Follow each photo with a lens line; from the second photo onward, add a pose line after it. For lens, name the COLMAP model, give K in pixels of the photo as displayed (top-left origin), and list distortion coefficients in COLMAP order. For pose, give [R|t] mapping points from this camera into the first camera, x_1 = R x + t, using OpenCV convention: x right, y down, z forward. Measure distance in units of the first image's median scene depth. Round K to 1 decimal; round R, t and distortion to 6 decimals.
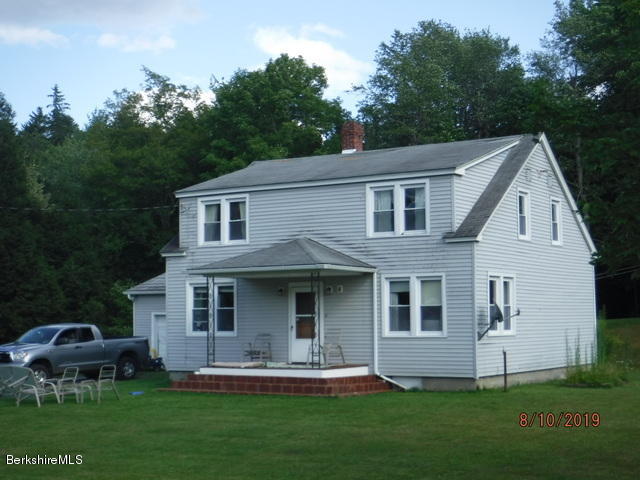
lens RADIAL K [[1039.9, 0, 320.0], [0, 1039.9, 240.0], [0, 0, 1]] dist [-0.257229, 0.667384]
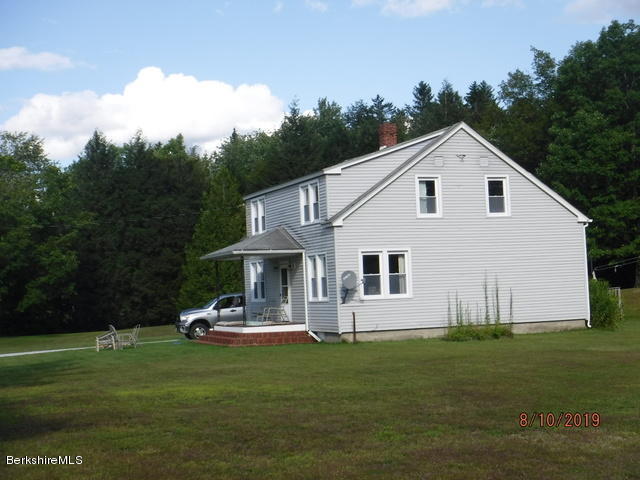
lens RADIAL K [[1039.9, 0, 320.0], [0, 1039.9, 240.0], [0, 0, 1]] dist [-0.257229, 0.667384]
pose [[0.781536, -0.051592, -0.621724, 0.868223], [0.080712, 0.996561, 0.018761, -0.007330], [0.618618, -0.064843, 0.783012, -0.008914]]
